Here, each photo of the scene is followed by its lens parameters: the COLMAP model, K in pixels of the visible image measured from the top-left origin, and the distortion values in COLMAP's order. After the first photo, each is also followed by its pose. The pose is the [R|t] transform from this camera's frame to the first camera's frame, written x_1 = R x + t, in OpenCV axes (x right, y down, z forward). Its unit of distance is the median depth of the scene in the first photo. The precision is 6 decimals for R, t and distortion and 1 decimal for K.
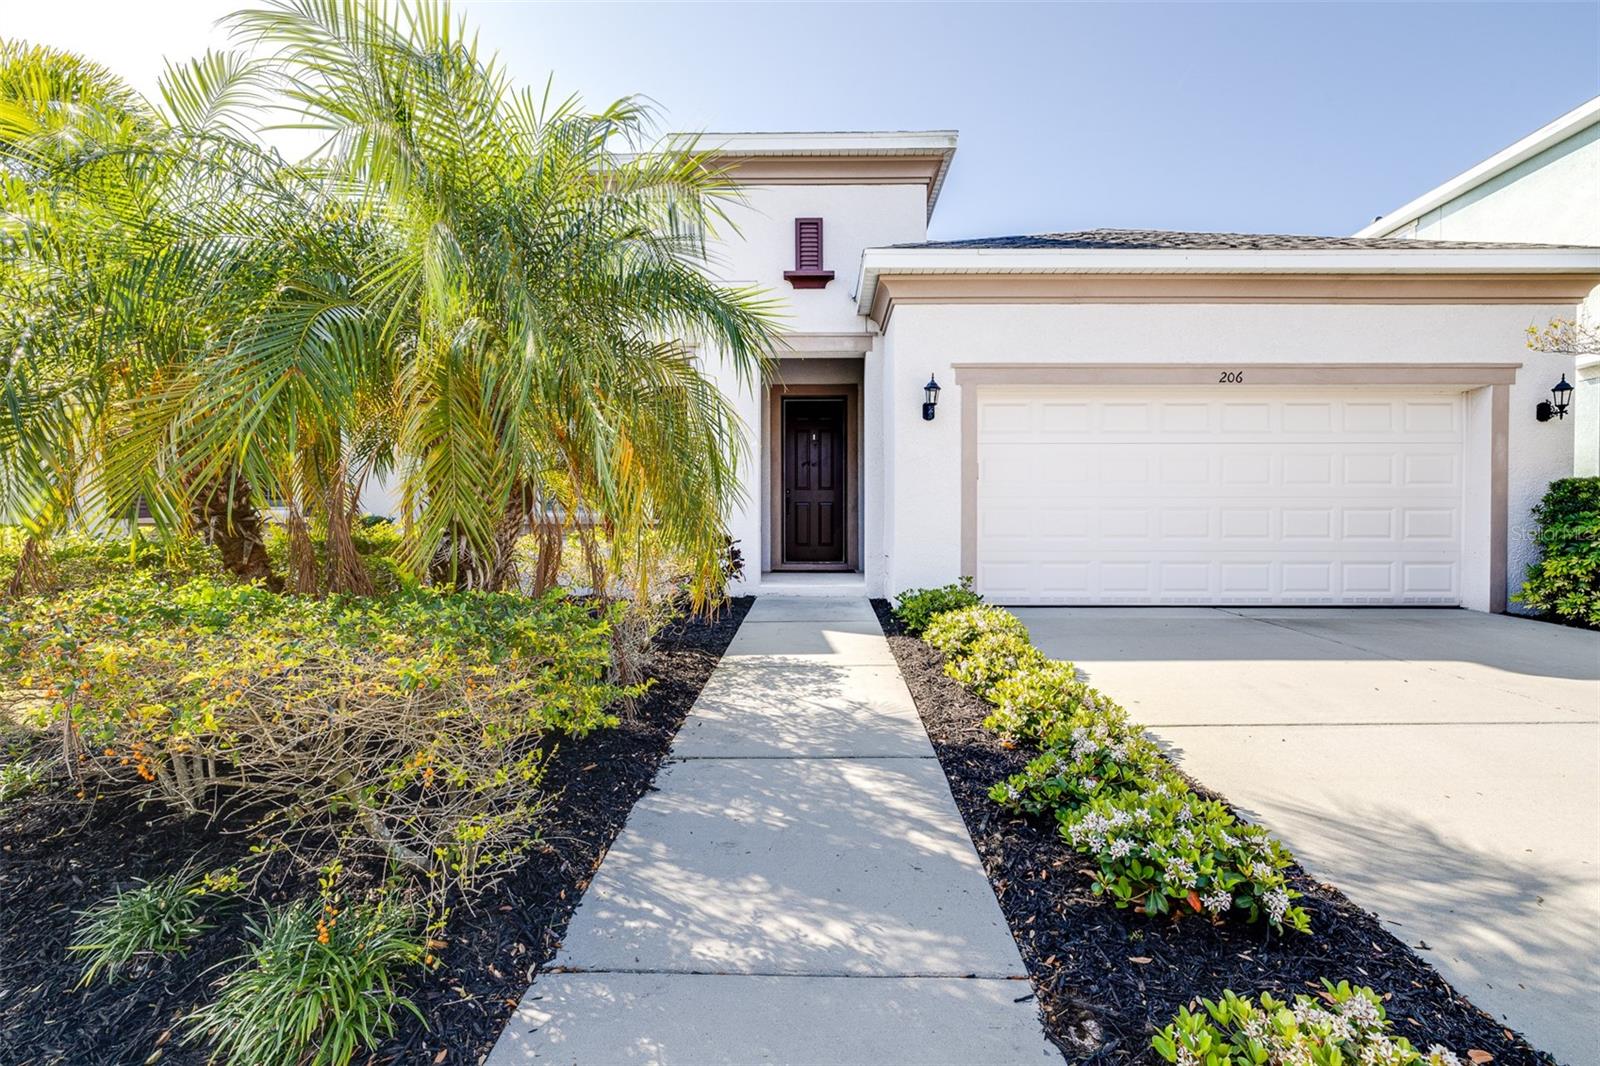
lens RADIAL K [[732.4, 0, 813.4], [0, 732.4, 533.4], [0, 0, 1]] dist [-0.000683, 0.000004]
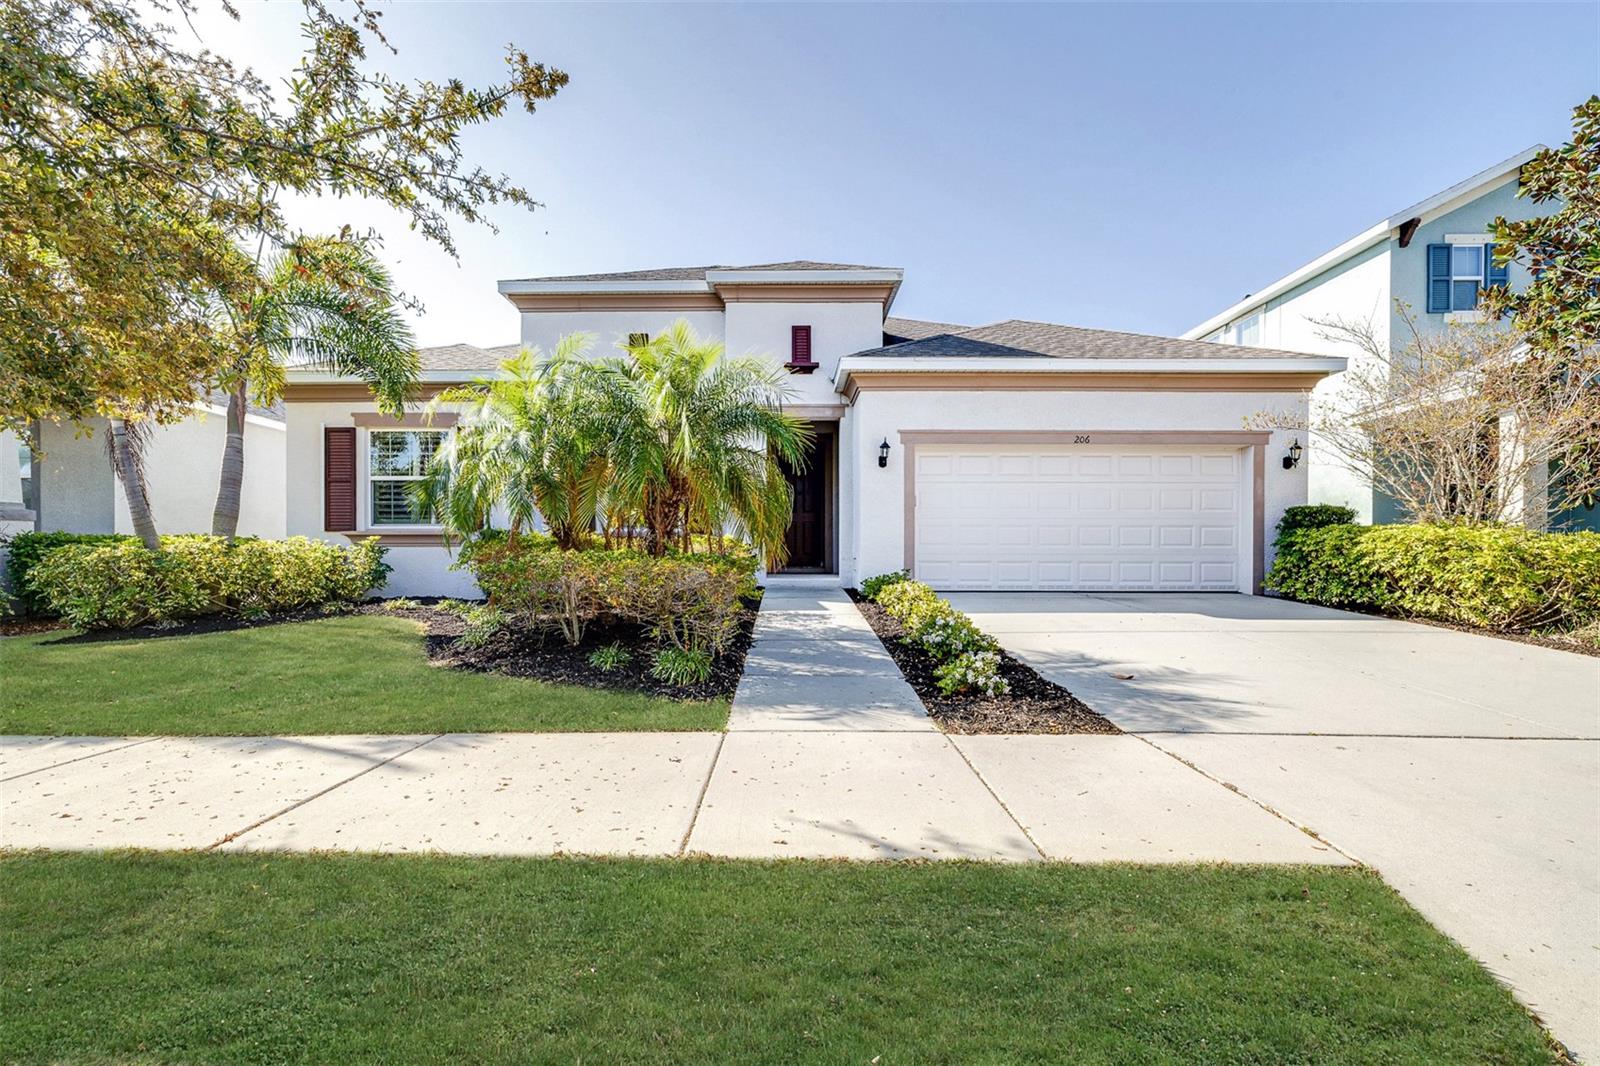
lens RADIAL K [[732.4, 0, 791.0], [0, 732.4, 542.2], [0, 0, 1]] dist [-0.000683, 0.000004]
pose [[0.999880, 0.001062, 0.015448, -0.053899], [-0.000776, 0.999828, -0.018527, 0.027334], [-0.015465, 0.018513, 0.999709, -0.490964]]
